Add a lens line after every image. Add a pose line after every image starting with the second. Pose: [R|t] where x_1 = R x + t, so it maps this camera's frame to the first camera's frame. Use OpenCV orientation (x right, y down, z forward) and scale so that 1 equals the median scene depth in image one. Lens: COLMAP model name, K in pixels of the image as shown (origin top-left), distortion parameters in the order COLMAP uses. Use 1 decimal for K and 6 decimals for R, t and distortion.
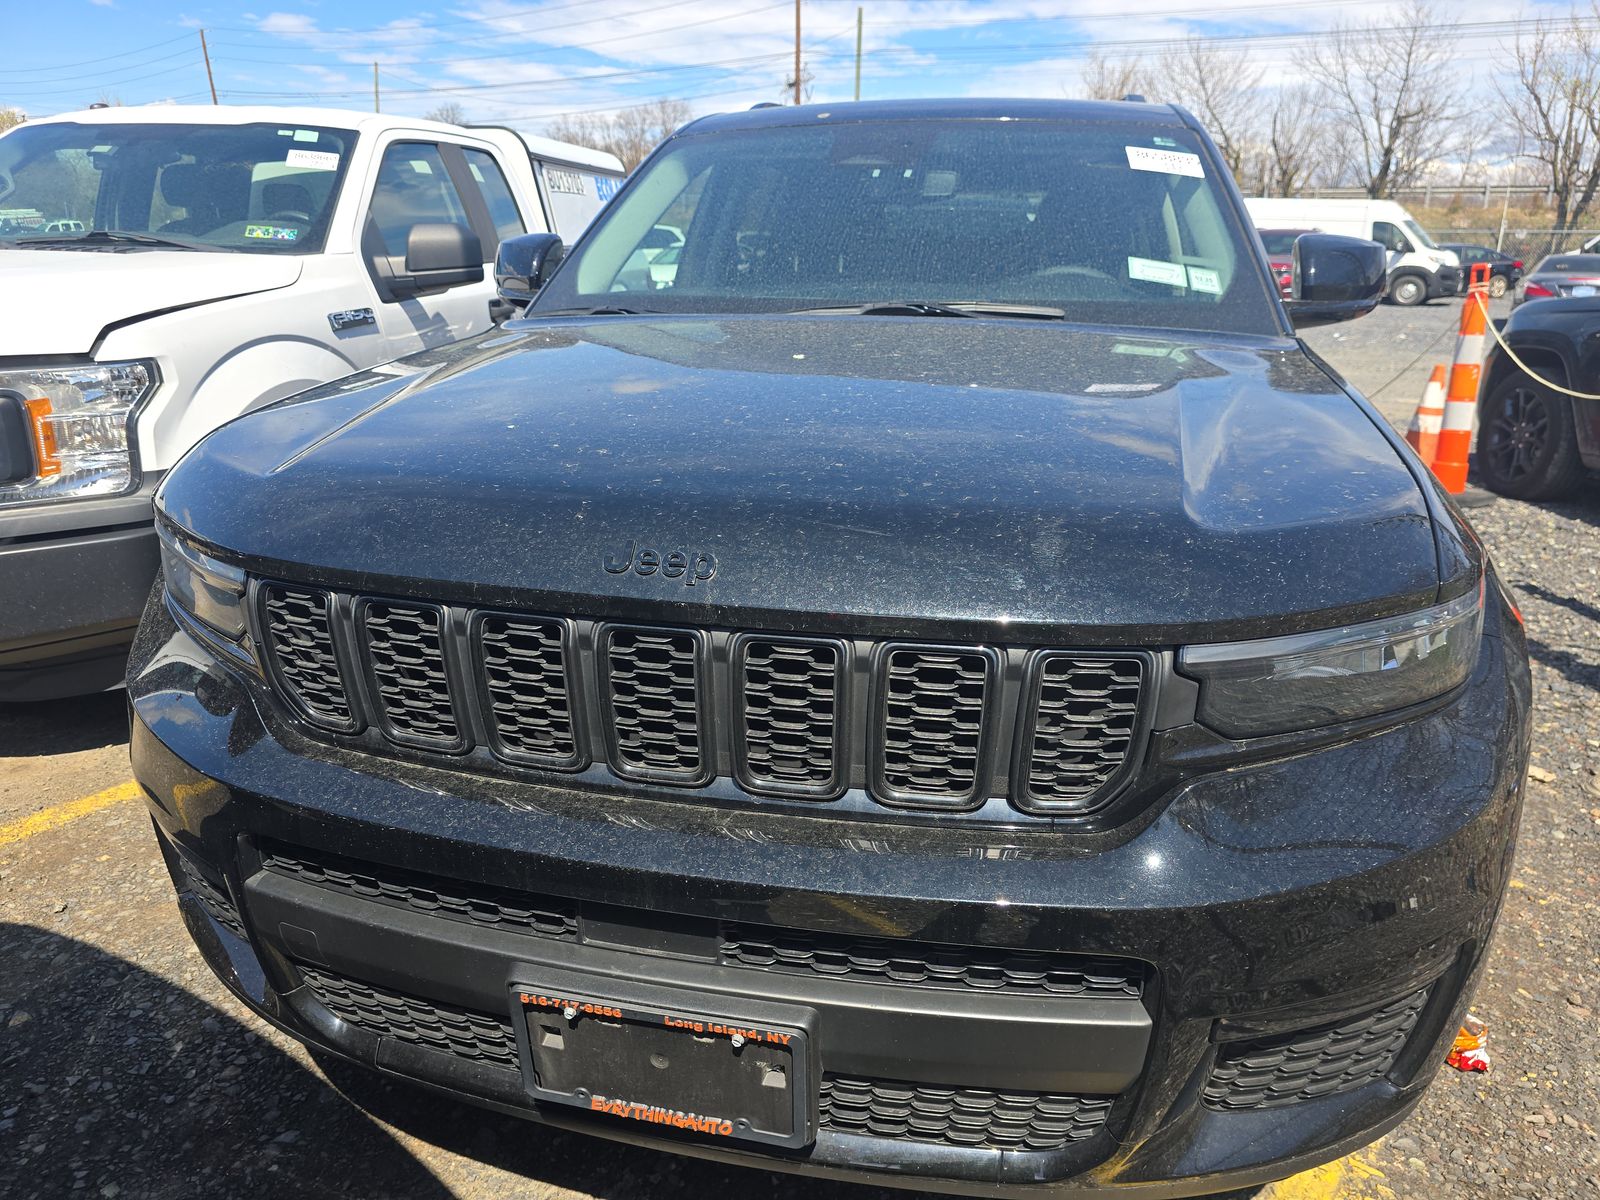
lens RADIAL K [[1099.7, 0, 794.7], [0, 1099.7, 609.7], [0, 0, 1]] dist [0.029769, -0.025655]
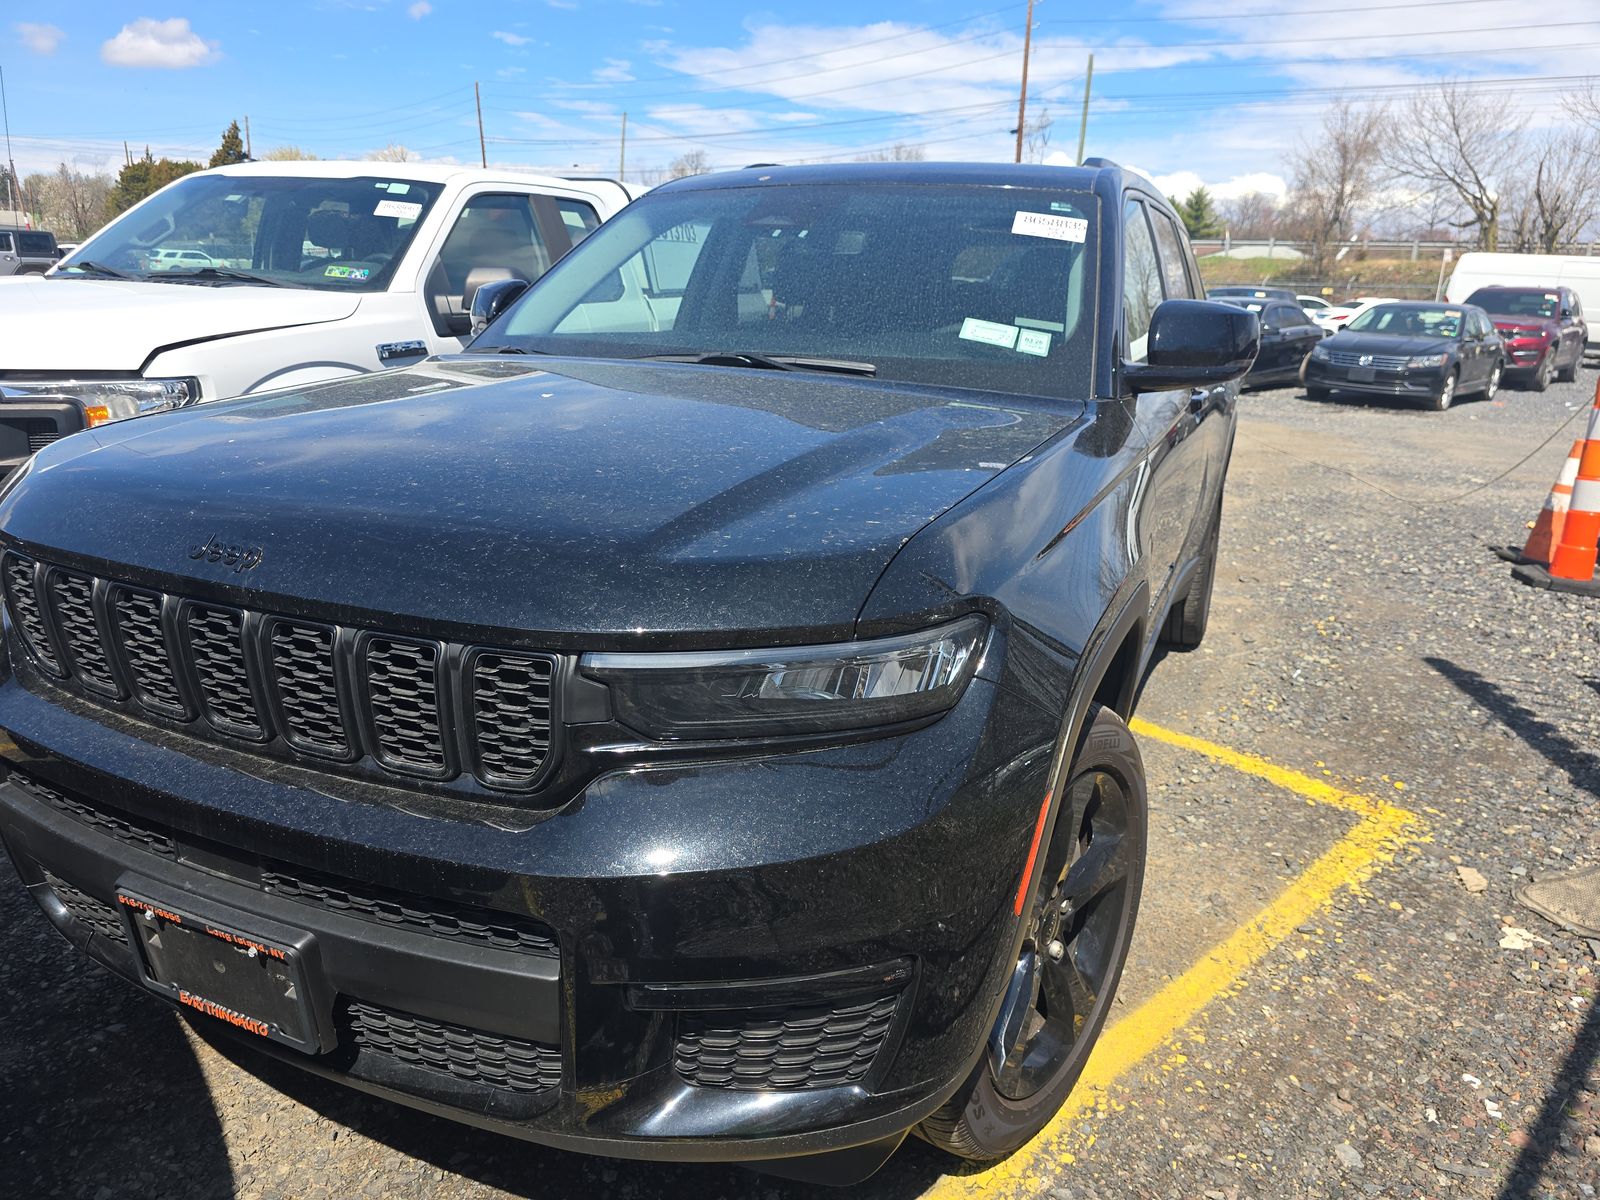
lens RADIAL K [[1099.7, 0, 767.5], [0, 1099.7, 606.1], [0, 0, 1]] dist [0.029769, -0.025655]
pose [[0.979940, 0.077521, -0.183595, 0.189667], [-0.084468, 0.995965, -0.030310, 0.000810], [0.180505, 0.045210, 0.982535, -0.028911]]
